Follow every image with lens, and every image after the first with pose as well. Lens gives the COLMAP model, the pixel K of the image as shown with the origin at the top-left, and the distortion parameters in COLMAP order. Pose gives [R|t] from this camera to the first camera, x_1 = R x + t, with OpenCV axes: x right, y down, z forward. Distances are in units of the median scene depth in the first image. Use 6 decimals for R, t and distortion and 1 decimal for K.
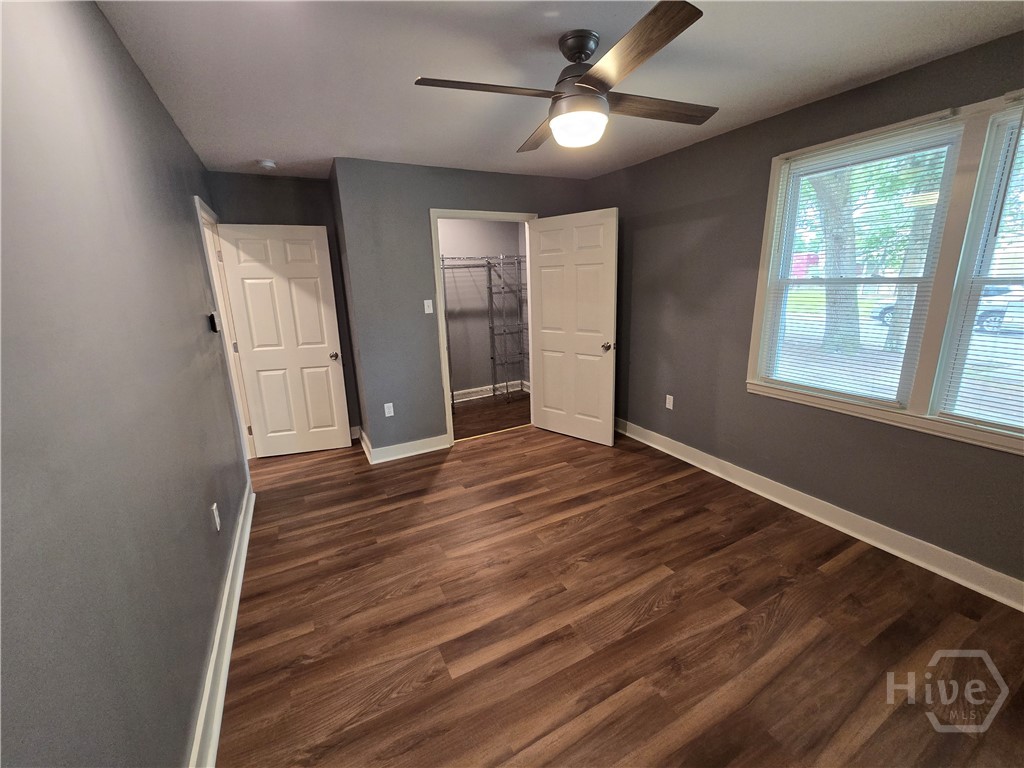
lens RADIAL K [[422.1, 0, 522.5], [0, 422.1, 383.4], [0, 0, 1]] dist [-0.001081, 0.001516]
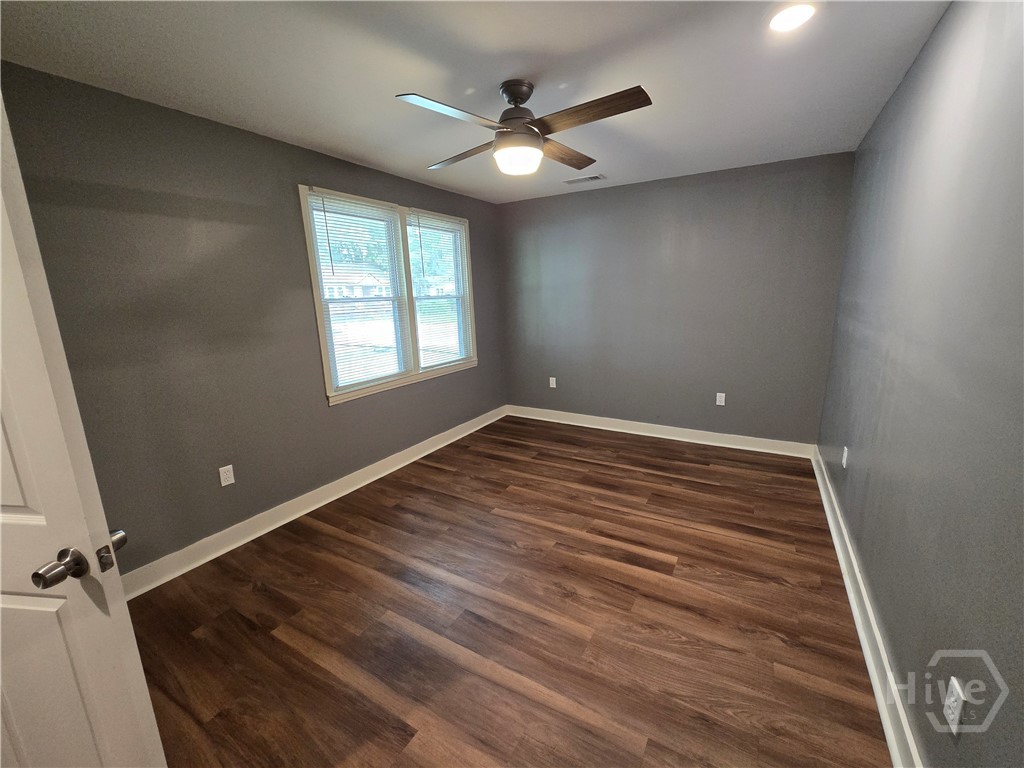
lens RADIAL K [[422.1, 0, 518.0], [0, 422.1, 381.3], [0, 0, 1]] dist [-0.001081, 0.001516]
pose [[-0.515345, -0.140703, 0.845353, -0.809474], [0.241982, 0.922397, 0.301044, -0.333859], [-0.822109, 0.359702, -0.441305, 1.484533]]
